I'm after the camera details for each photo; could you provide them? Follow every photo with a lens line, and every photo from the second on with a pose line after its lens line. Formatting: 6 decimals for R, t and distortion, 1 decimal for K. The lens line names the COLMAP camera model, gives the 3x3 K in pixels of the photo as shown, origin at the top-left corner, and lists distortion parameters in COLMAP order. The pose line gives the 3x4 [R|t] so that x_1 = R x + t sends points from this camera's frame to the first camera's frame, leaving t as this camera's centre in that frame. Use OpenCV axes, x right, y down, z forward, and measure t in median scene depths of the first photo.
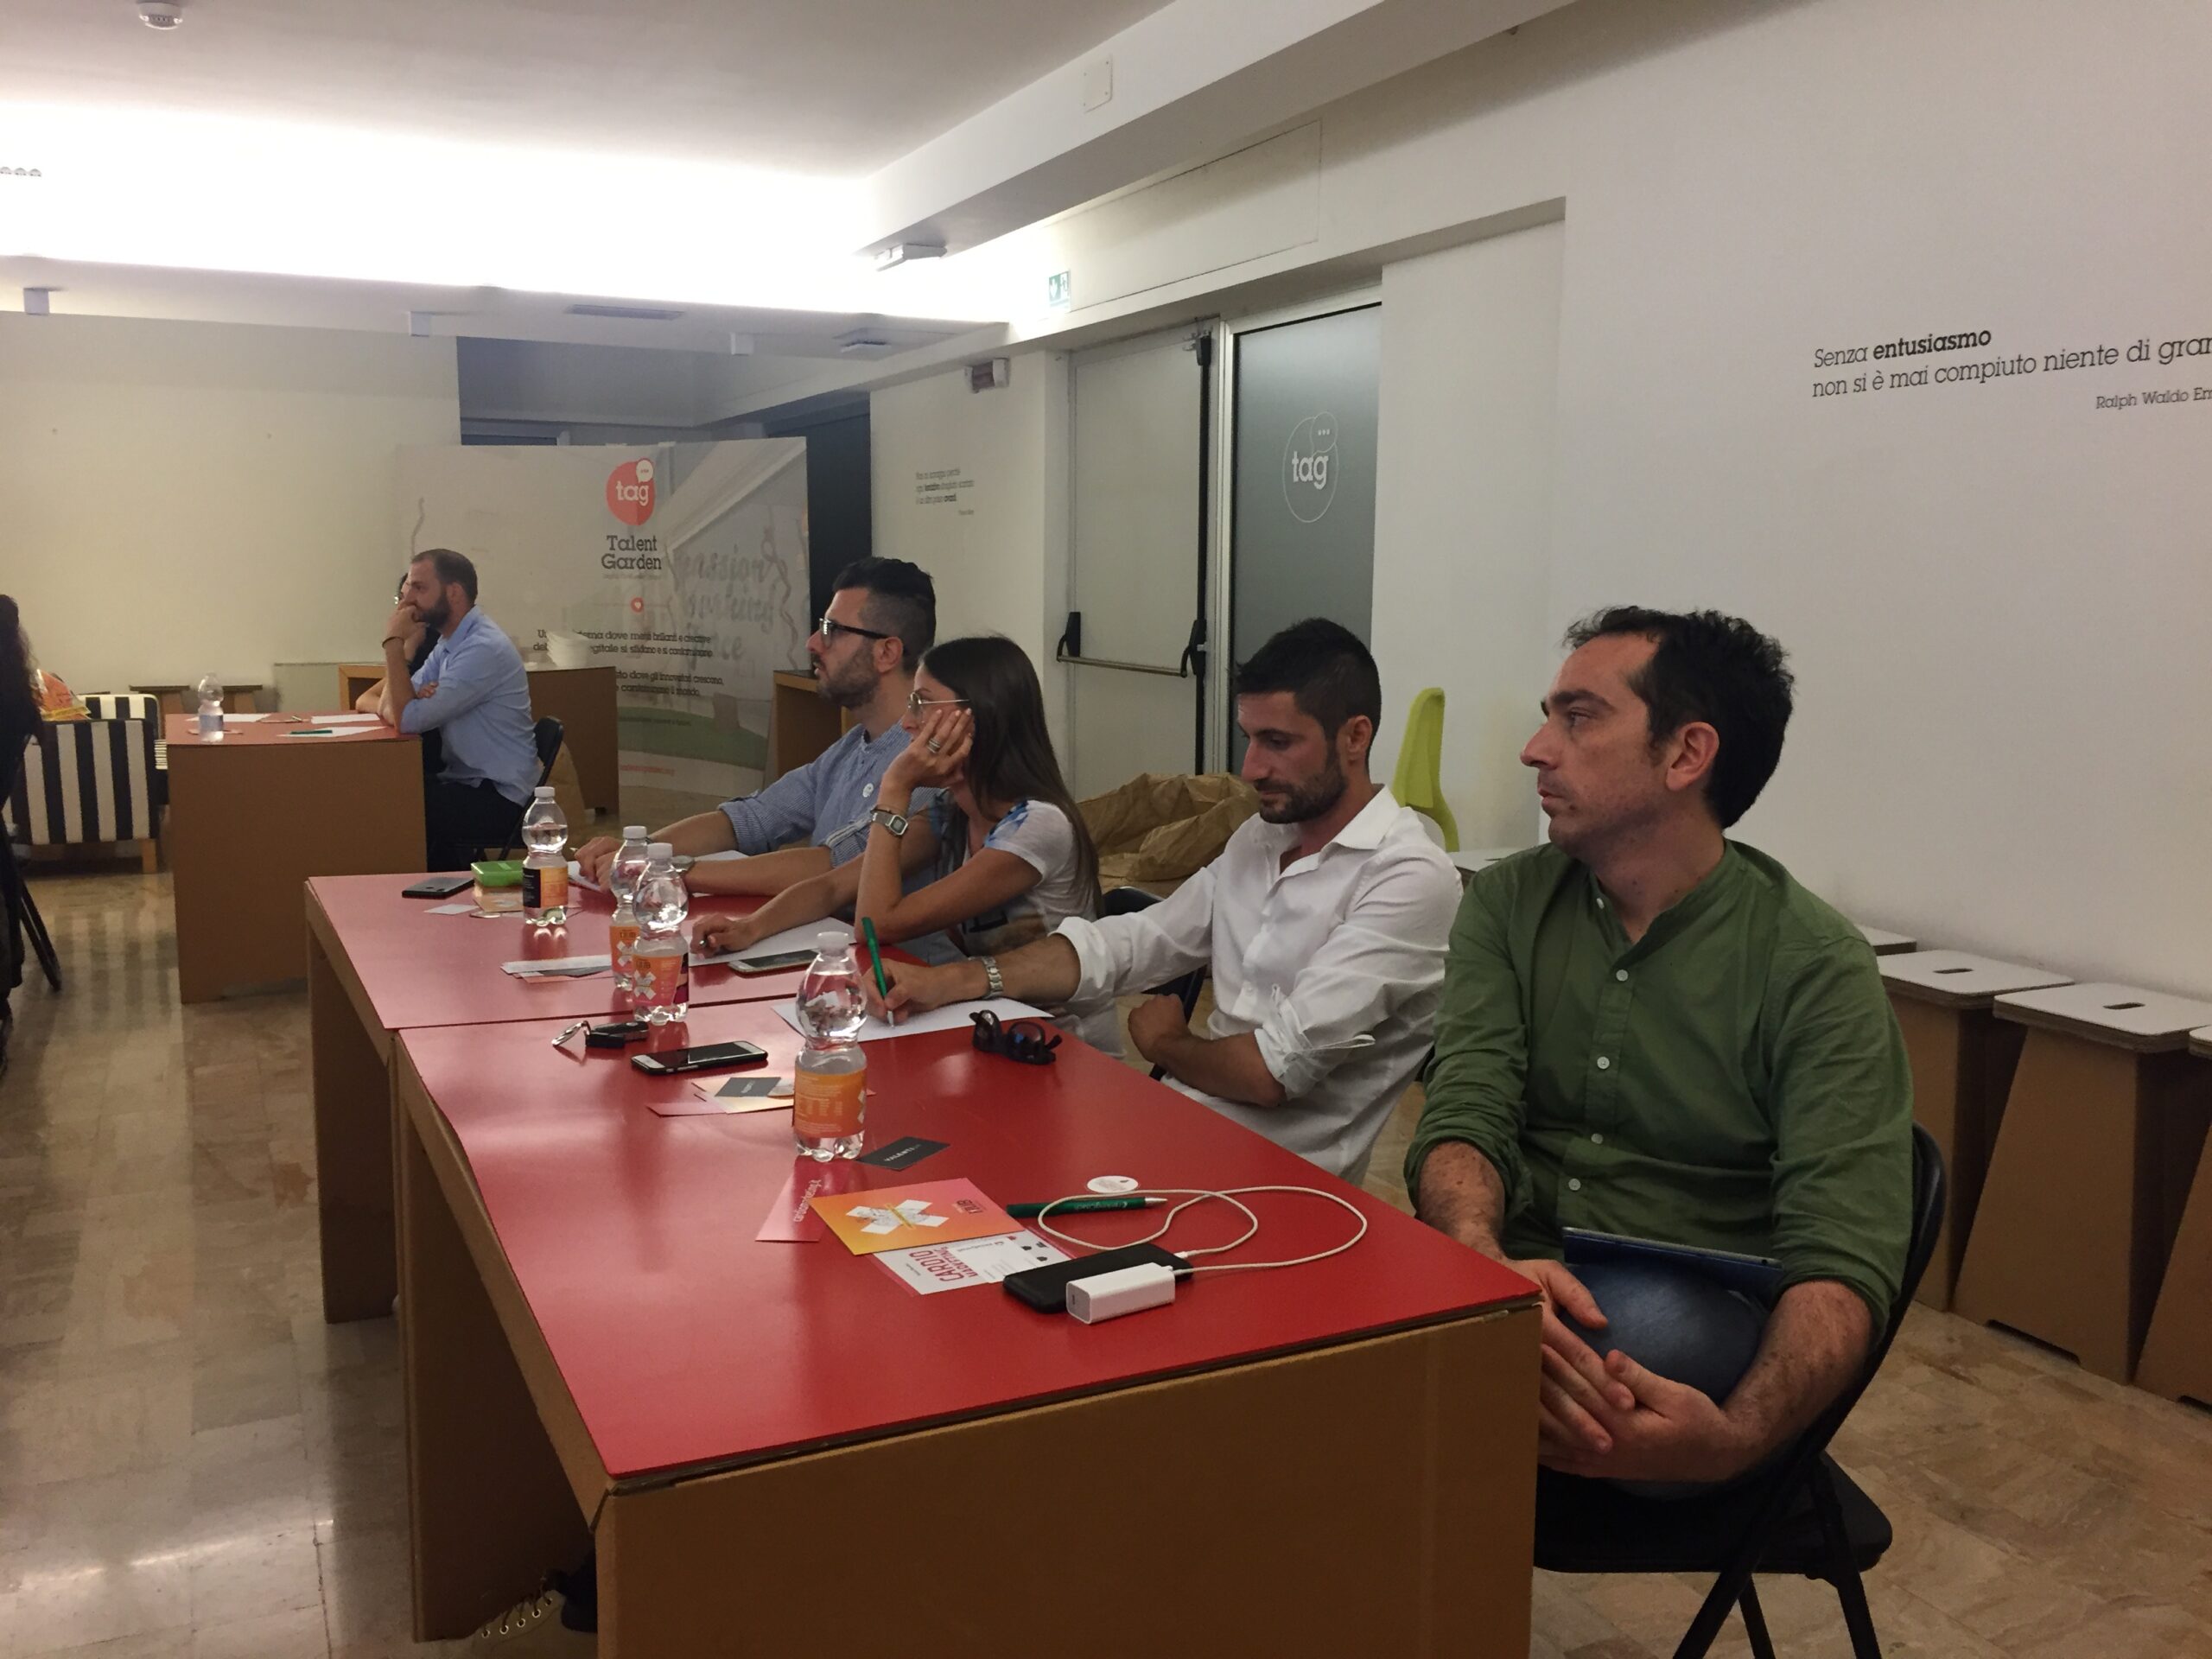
lens RADIAL K [[1893.6, 0, 1103.6], [0, 1893.6, 822.5], [0, 0, 1]] dist [0.089702, -0.123718]
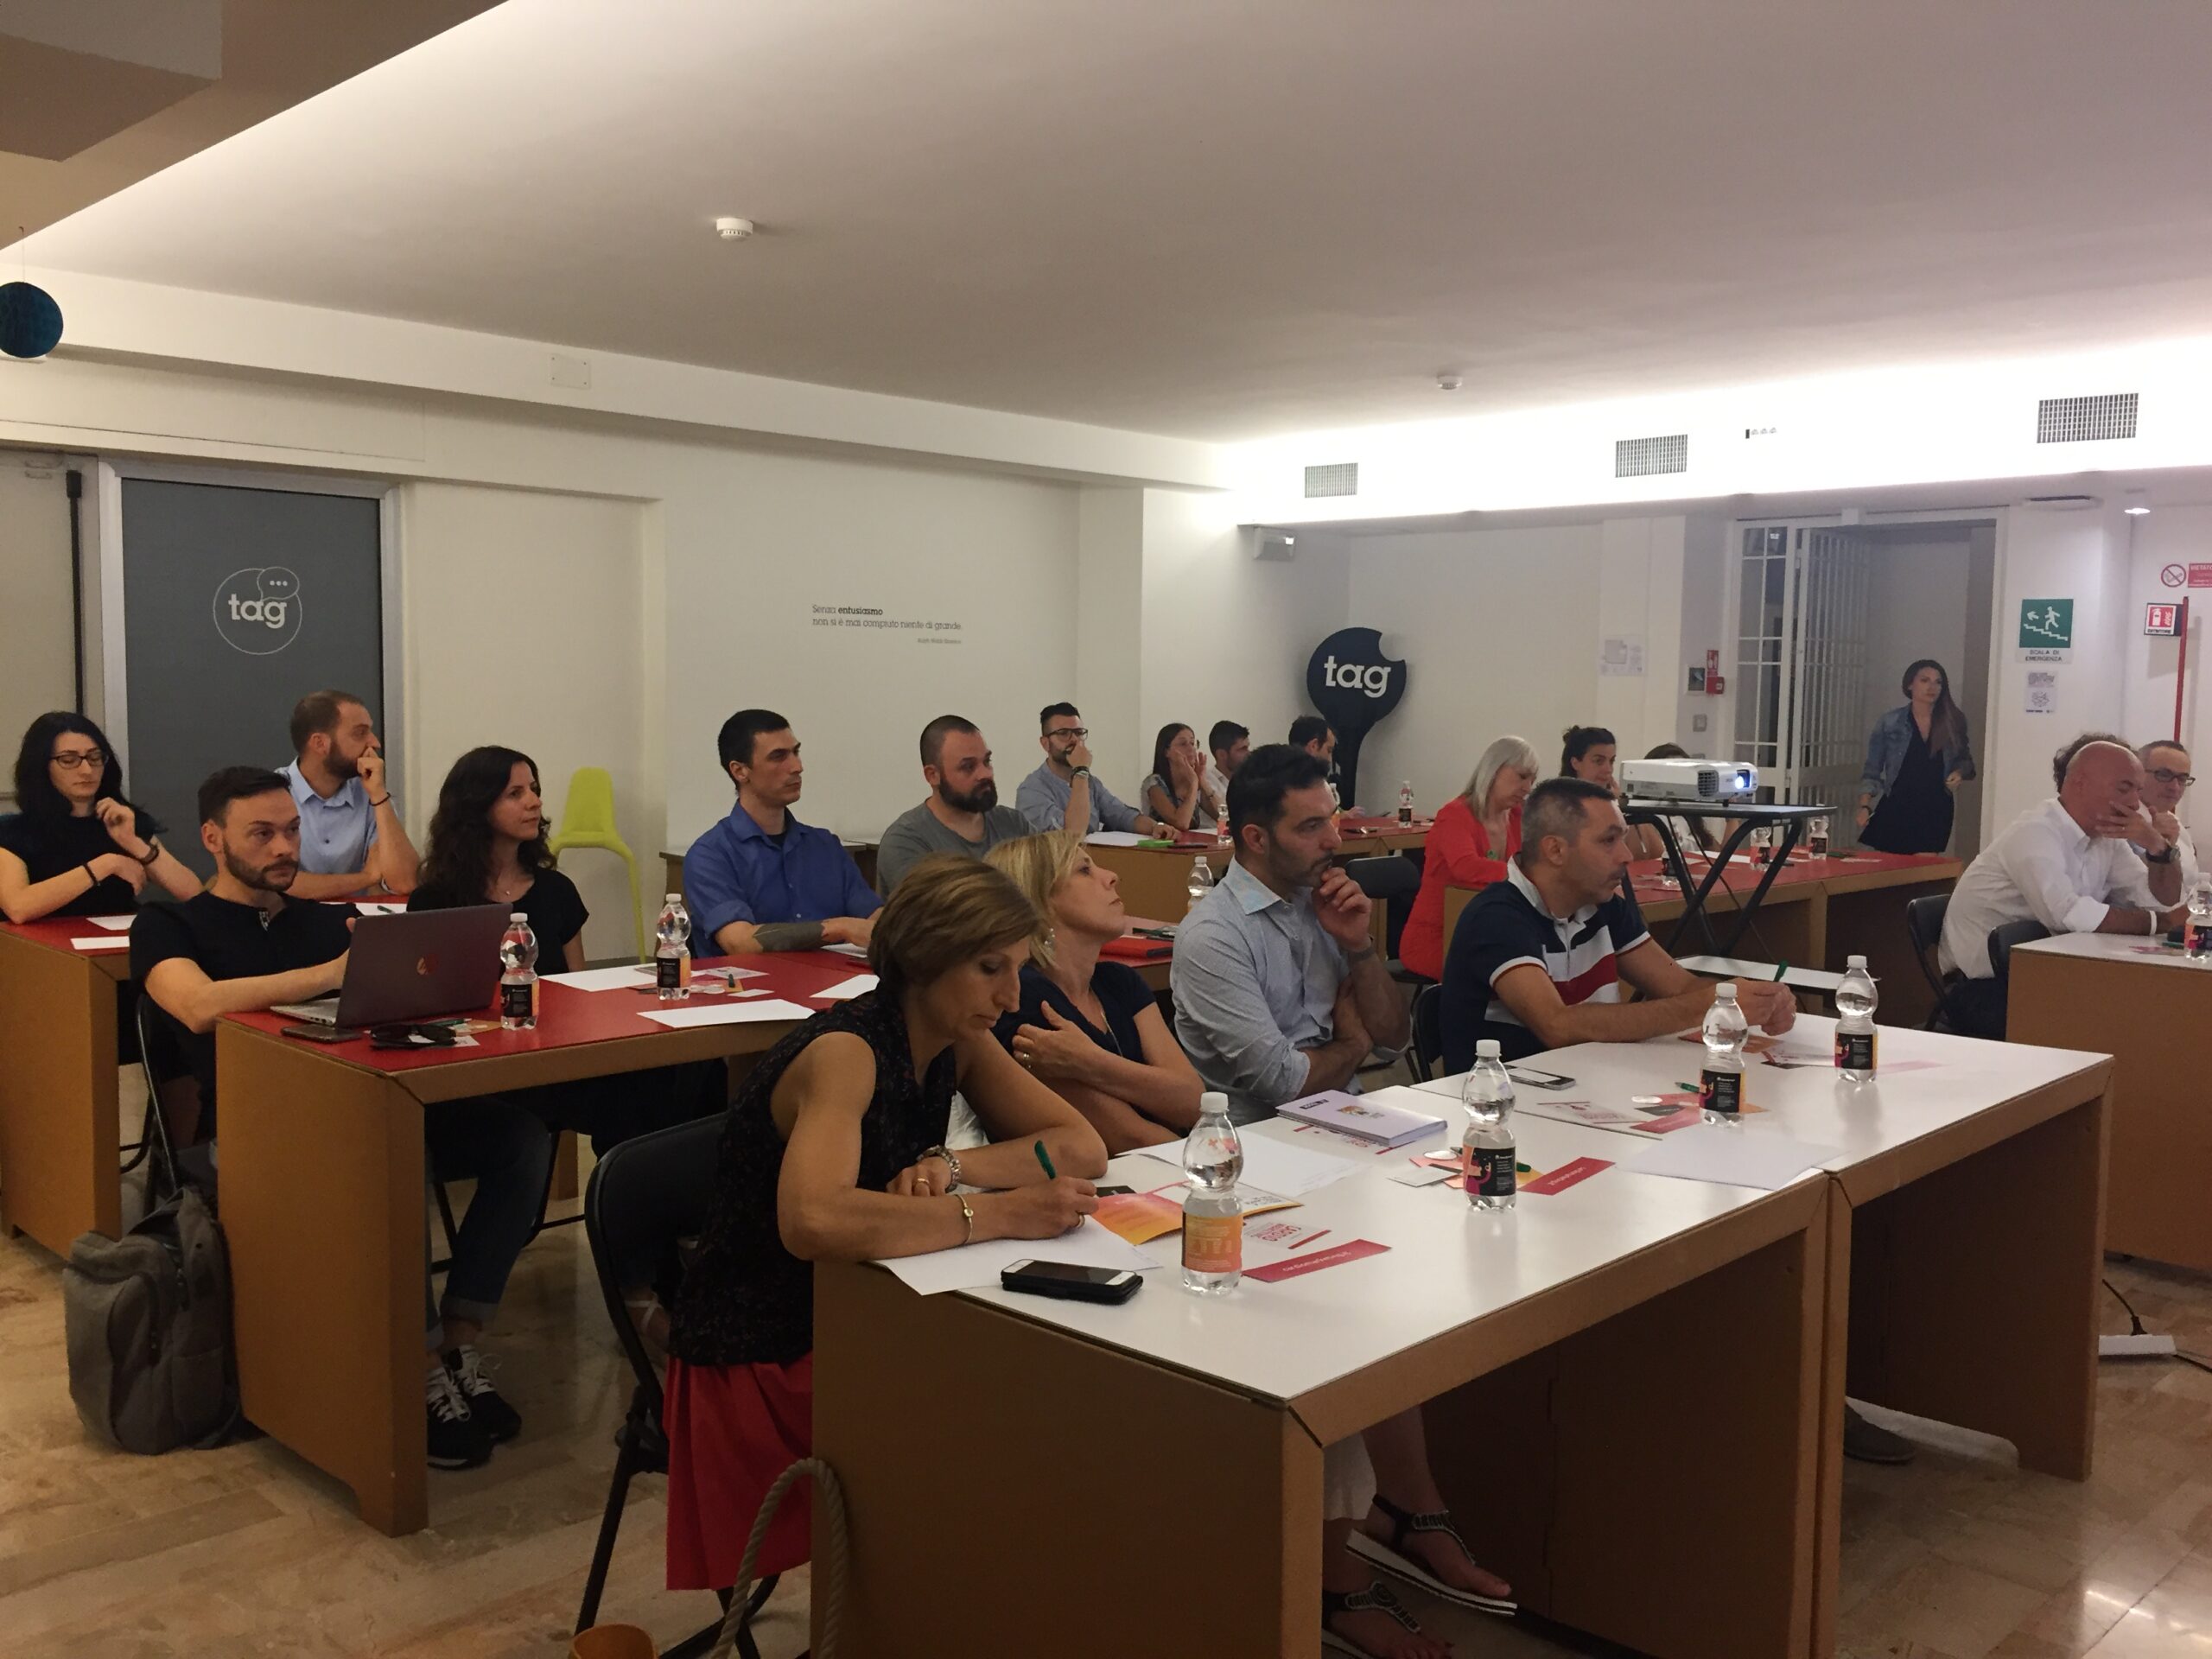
lens RADIAL K [[1898.6, 0, 1111.3], [0, 1898.6, 815.8], [0, 0, 1]] dist [0.082953, -0.114791]
pose [[-0.344833, -0.070043, 0.936047, -0.968765], [0.114795, 0.986580, 0.116113, -0.107687], [-0.931618, 0.147493, -0.332165, 0.722825]]
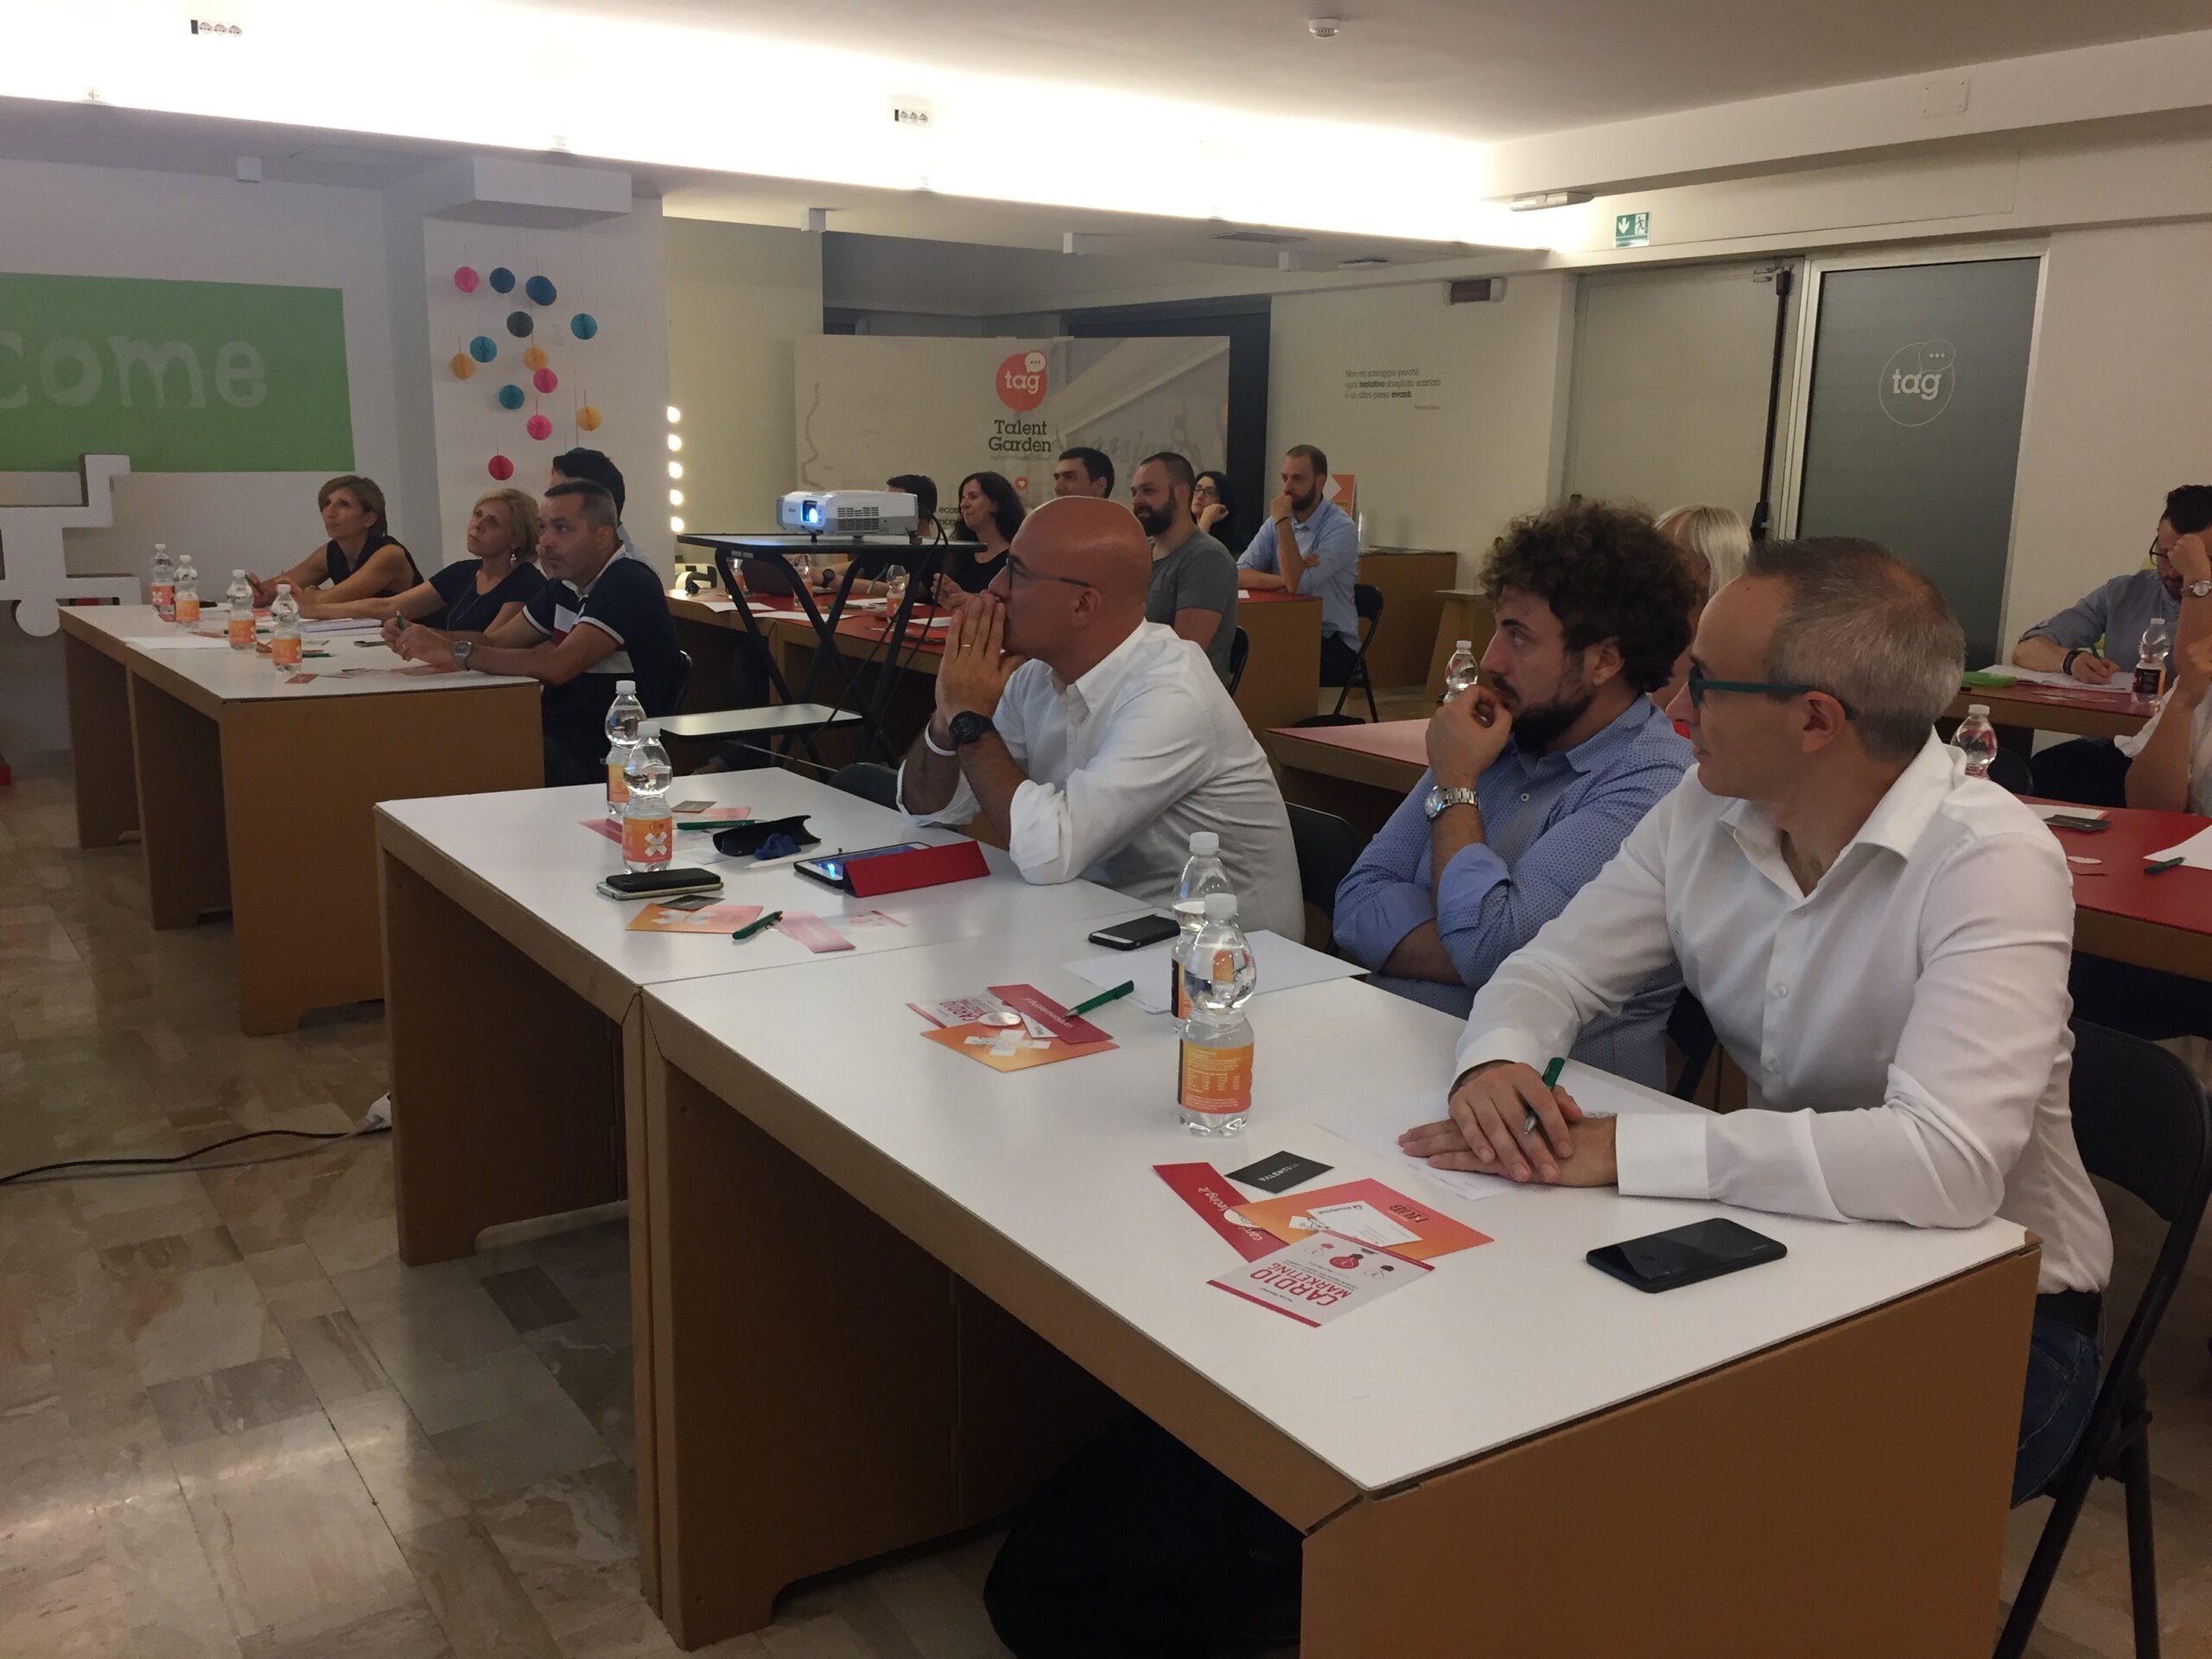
lens RADIAL K [[1893.6, 0, 1103.6], [0, 1893.6, 822.5], [0, 0, 1]] dist [0.089702, -0.123718]
pose [[0.989106, -0.016287, 0.146298, -0.488221], [0.006534, 0.997738, 0.066902, 0.013472], [-0.147057, -0.065217, 0.986976, -0.162064]]
